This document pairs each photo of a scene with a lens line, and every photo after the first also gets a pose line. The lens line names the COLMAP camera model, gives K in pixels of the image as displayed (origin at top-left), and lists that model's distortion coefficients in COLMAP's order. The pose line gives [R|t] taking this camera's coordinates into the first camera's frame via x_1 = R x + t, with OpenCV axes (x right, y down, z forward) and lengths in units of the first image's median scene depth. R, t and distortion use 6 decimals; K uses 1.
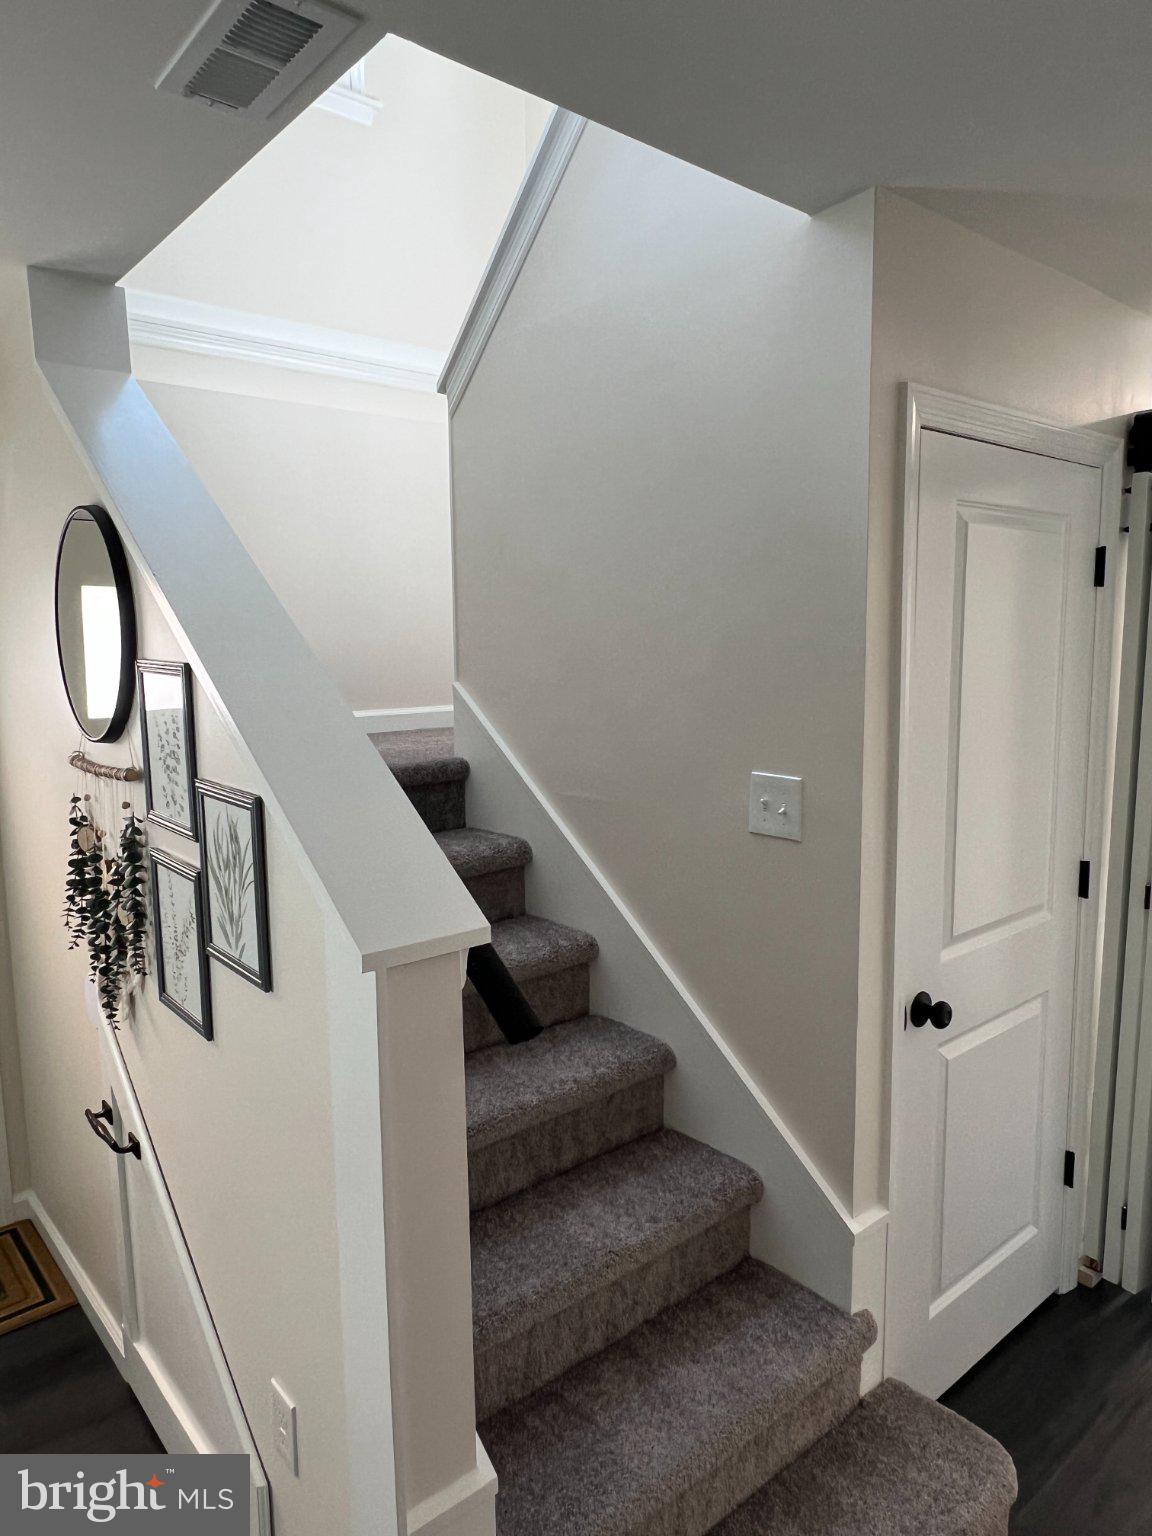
lens RADIAL K [[1004.7, 0, 536.5], [0, 1004.7, 771.1], [0, 0, 1]] dist [-0.003440, -0.001870]
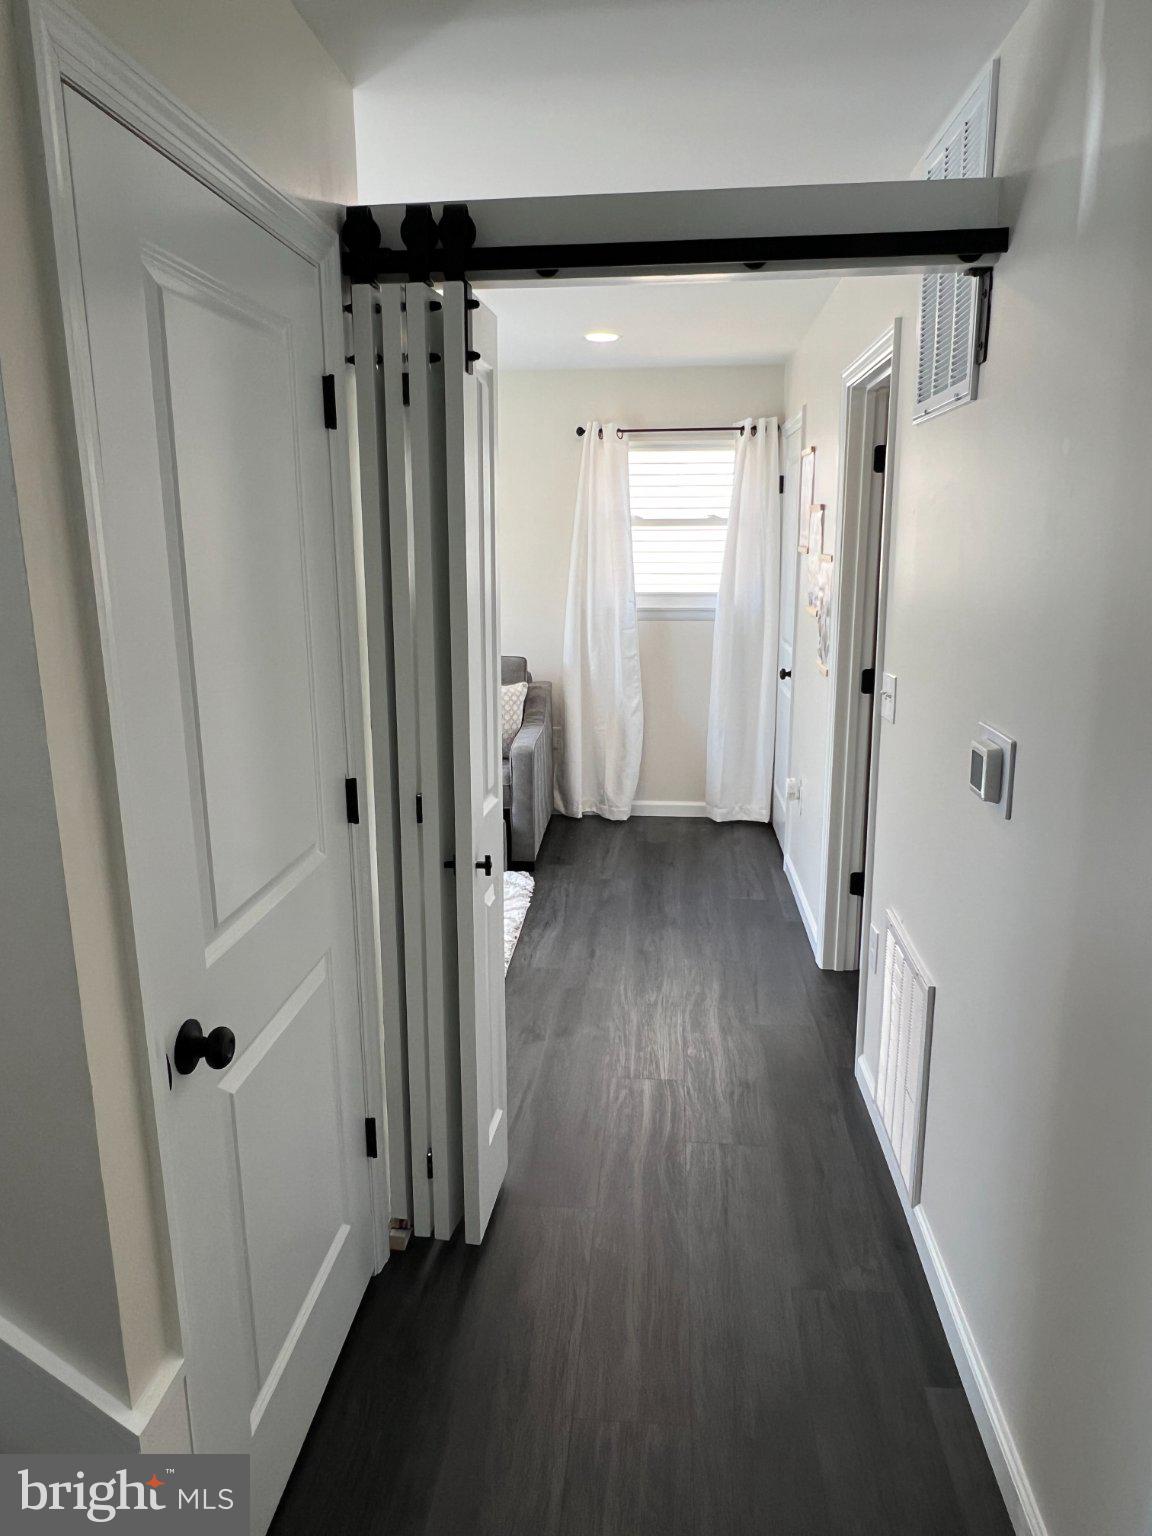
lens RADIAL K [[1004.7, 0, 536.5], [0, 1004.7, 771.1], [0, 0, 1]] dist [-0.003440, -0.001870]
pose [[0.722441, -0.145540, 0.675941, 0.111553], [0.088707, 0.989026, 0.118143, 0.000841], [-0.685718, -0.025391, 0.727424, 0.319386]]
